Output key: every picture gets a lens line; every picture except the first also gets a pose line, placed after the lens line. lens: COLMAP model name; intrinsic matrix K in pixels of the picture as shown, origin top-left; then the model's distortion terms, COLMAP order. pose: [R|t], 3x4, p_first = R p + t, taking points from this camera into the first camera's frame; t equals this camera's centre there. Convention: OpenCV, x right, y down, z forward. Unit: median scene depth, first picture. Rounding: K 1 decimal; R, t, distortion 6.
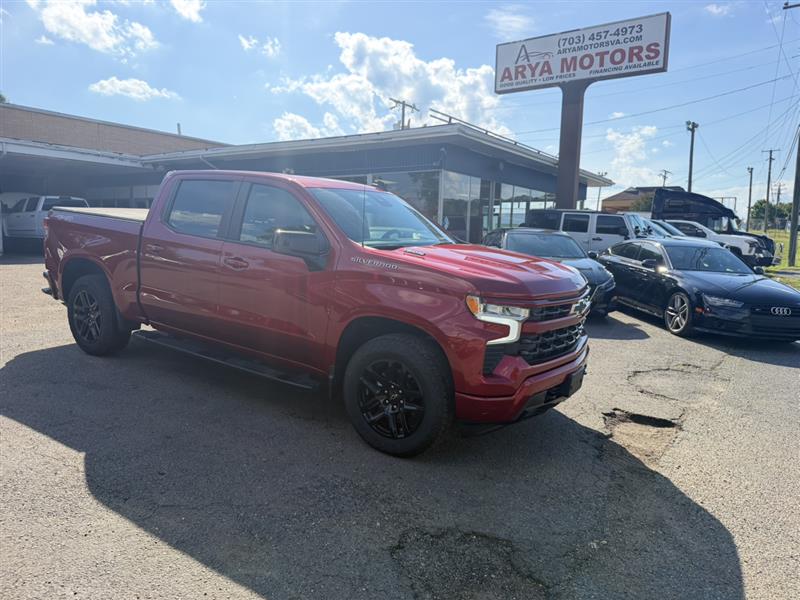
lens RADIAL K [[598.0, 0, 401.8], [0, 598.0, 297.8], [0, 0, 1]] dist [-0.004729, -0.003238]
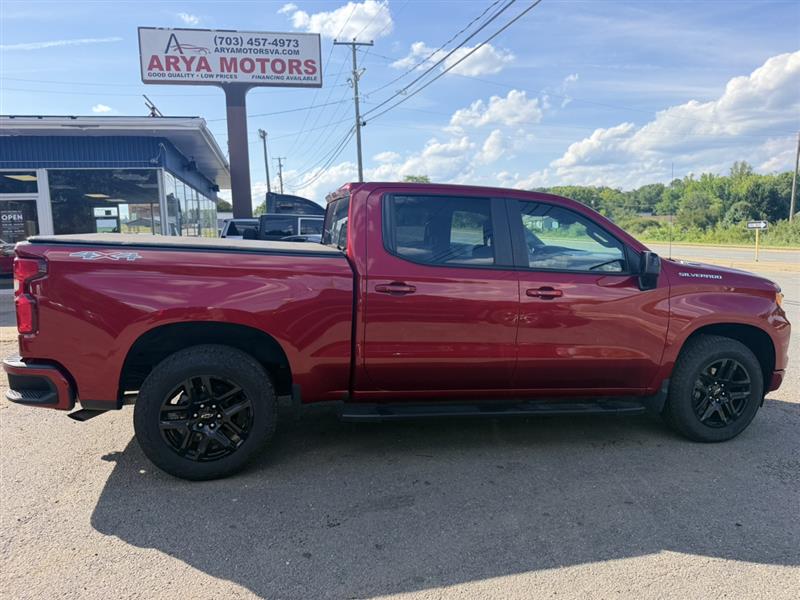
lens RADIAL K [[581.6, 0, 401.9], [0, 581.6, 303.0], [0, 0, 1]] dist [-0.009678, -0.001655]
pose [[0.676109, -0.121898, 0.726648, -0.271918], [0.110283, 0.991852, 0.063773, -0.031278], [-0.728501, 0.037019, 0.684044, 0.154021]]
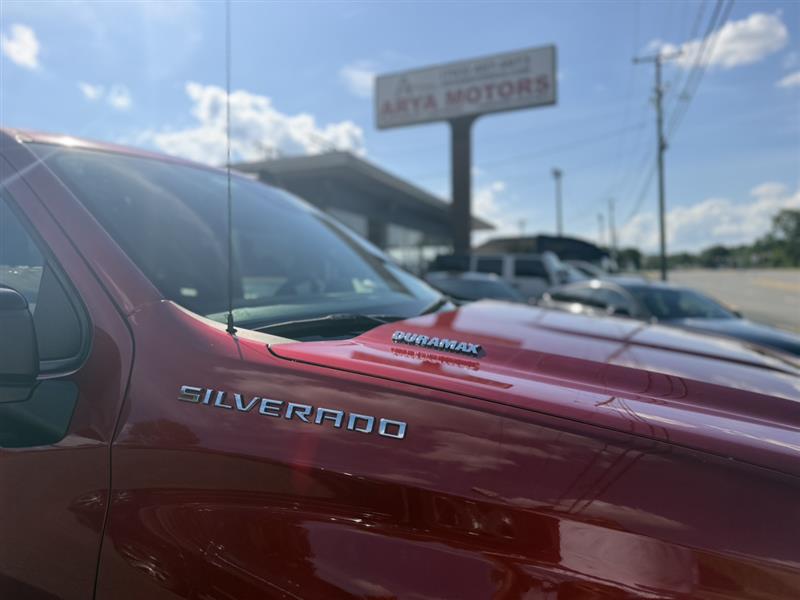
lens RADIAL K [[590.4, 0, 416.3], [0, 590.4, 300.0], [0, 0, 1]] dist [-0.002843, -0.002175]
pose [[0.968879, -0.050200, 0.242390, -0.011410], [0.070929, 0.994462, -0.077558, -0.017239], [-0.237154, 0.092337, 0.967074, 0.170311]]
